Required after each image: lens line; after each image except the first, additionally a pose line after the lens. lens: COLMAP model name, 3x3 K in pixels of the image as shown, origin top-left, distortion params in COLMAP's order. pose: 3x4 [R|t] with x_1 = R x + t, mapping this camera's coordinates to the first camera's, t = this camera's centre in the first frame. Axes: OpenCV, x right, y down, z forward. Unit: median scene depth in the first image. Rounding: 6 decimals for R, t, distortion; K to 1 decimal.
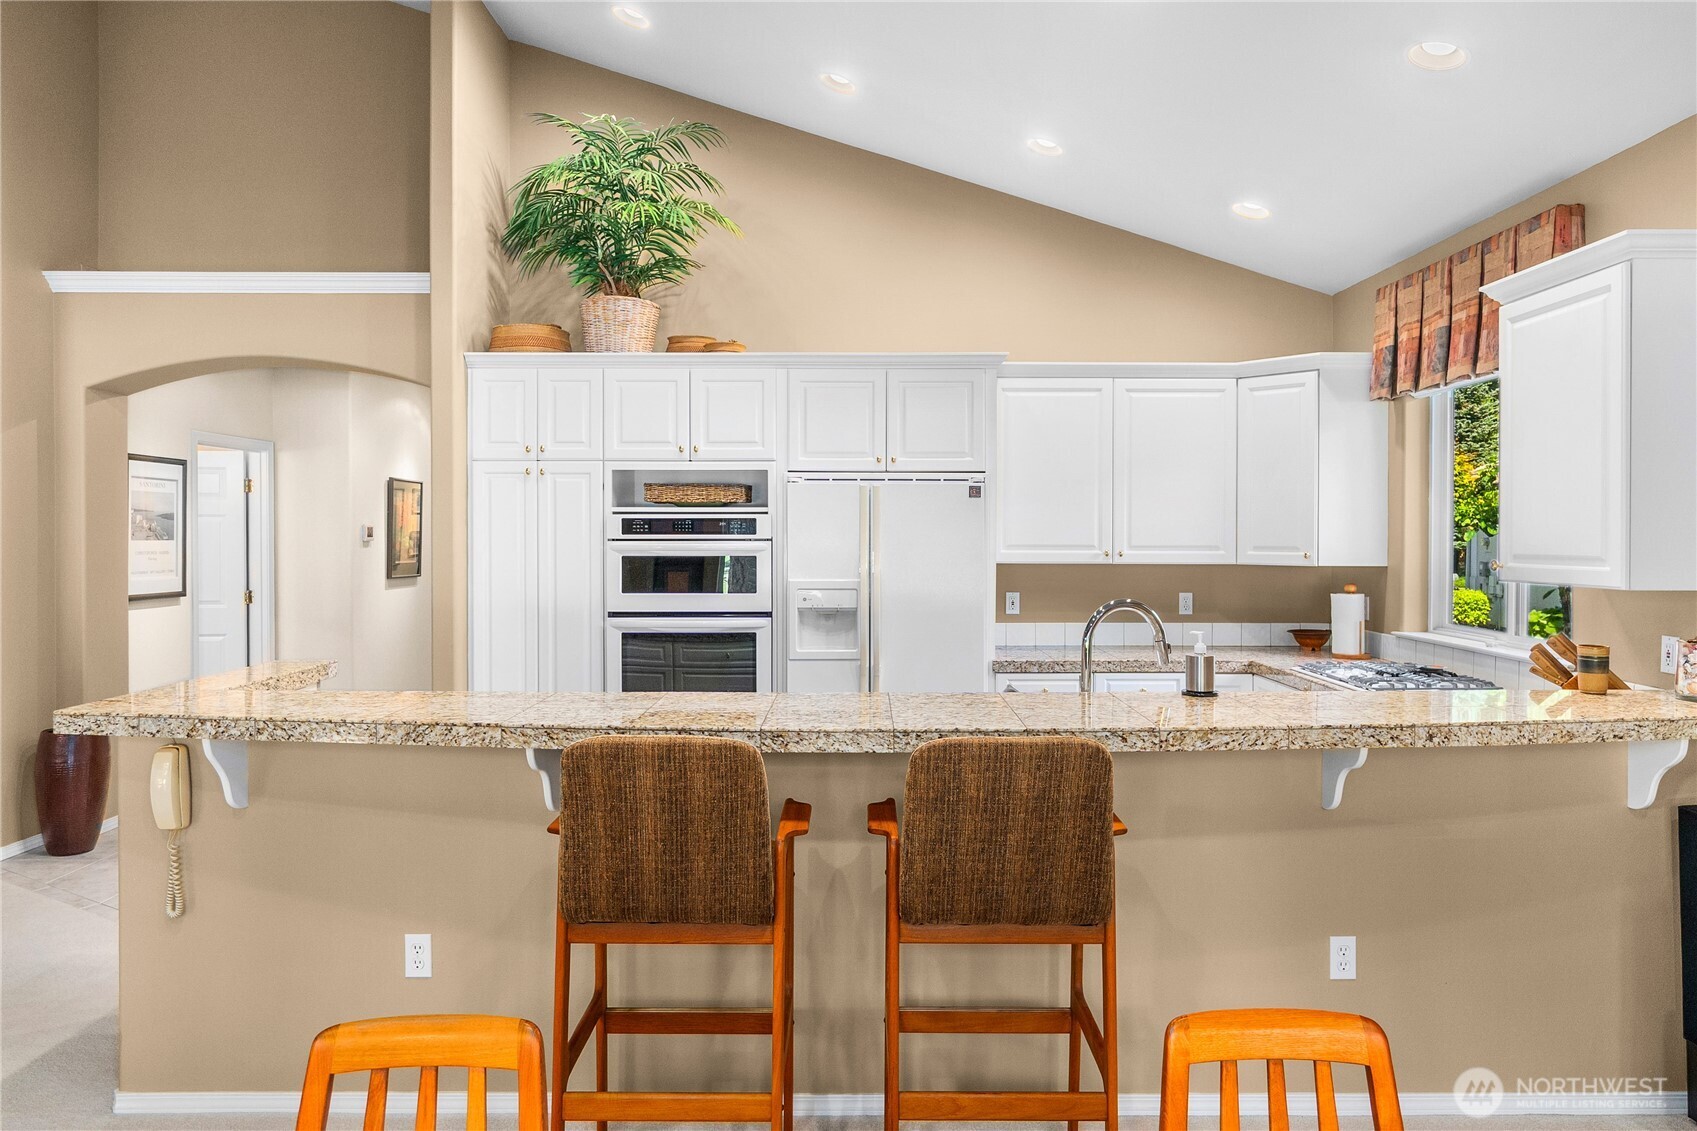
lens RADIAL K [[1104.4, 0, 853.8], [0, 1104.4, 537.5], [0, 0, 1]] dist [-0.003941, 0.000648]
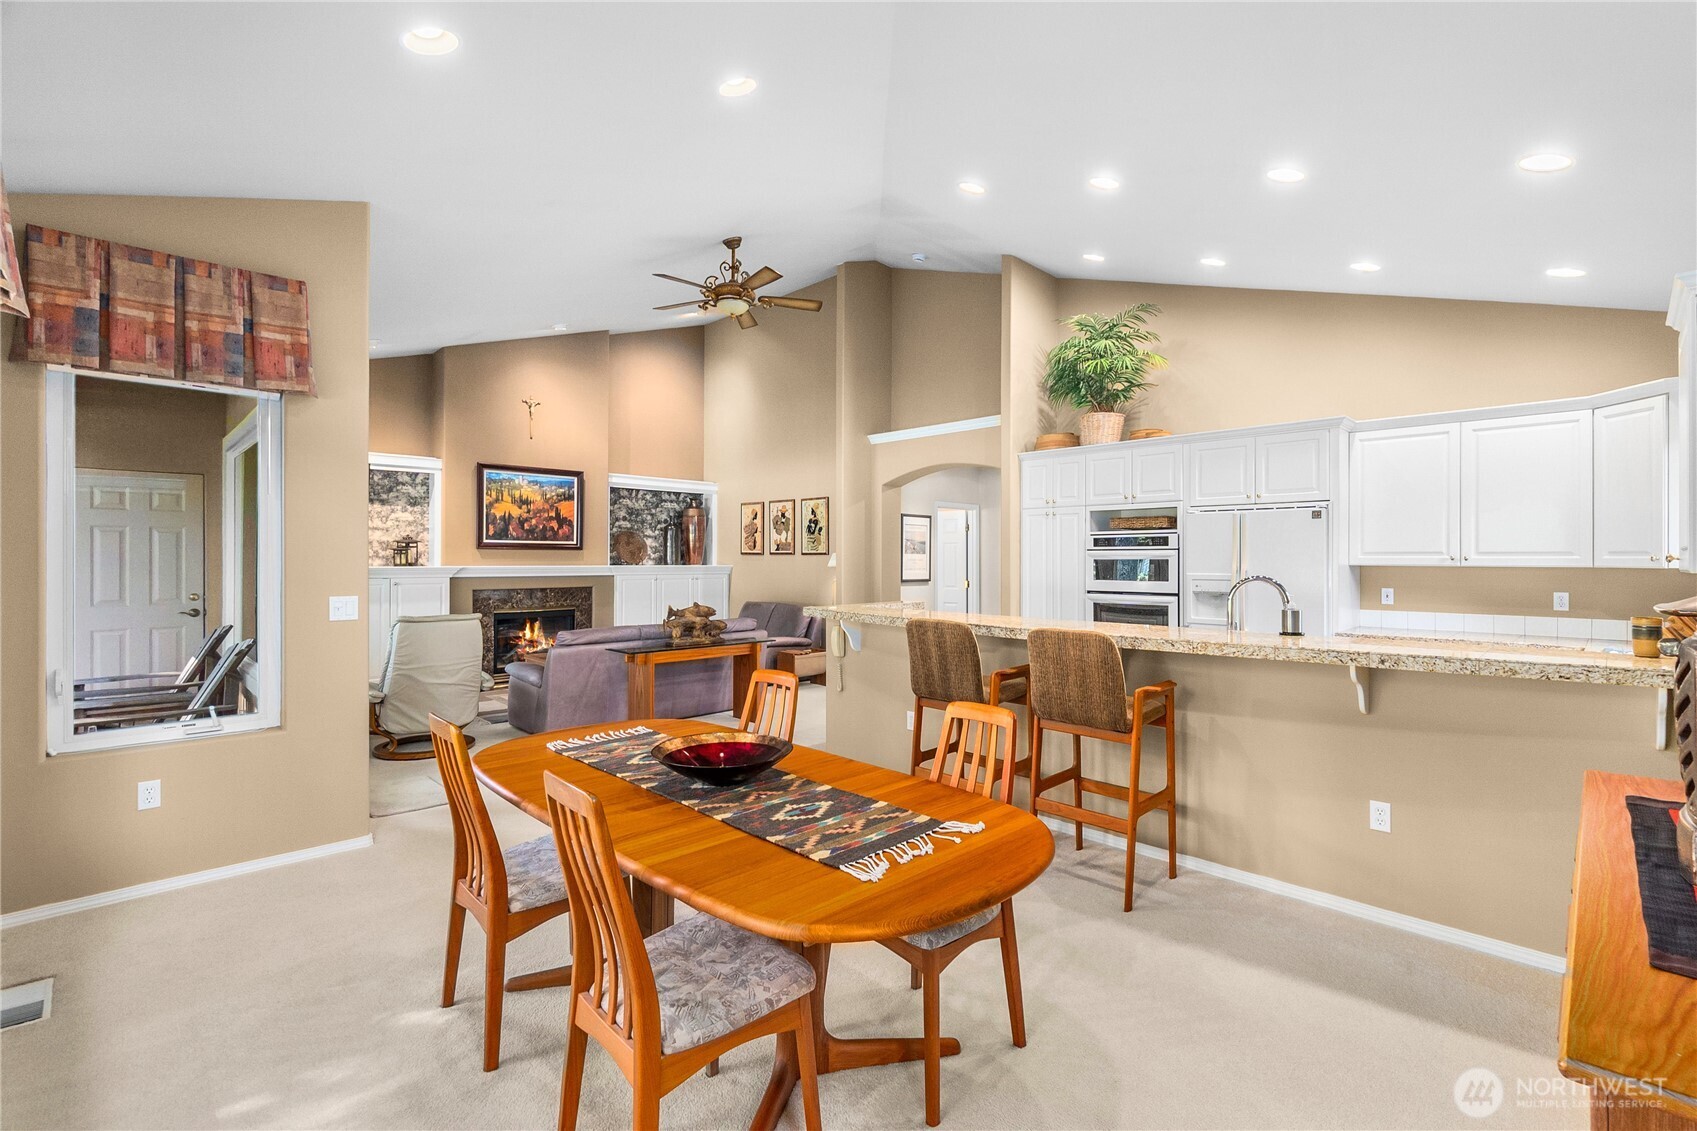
lens RADIAL K [[779.2, 0, 850.4], [0, 779.2, 546.4], [0, 0, 1]] dist [-0.000179, 0.000303]
pose [[0.693265, -0.012465, -0.720575, 0.417142], [-0.005368, 0.999733, -0.022459, 0.026256], [0.720663, 0.019438, 0.693013, -0.147314]]
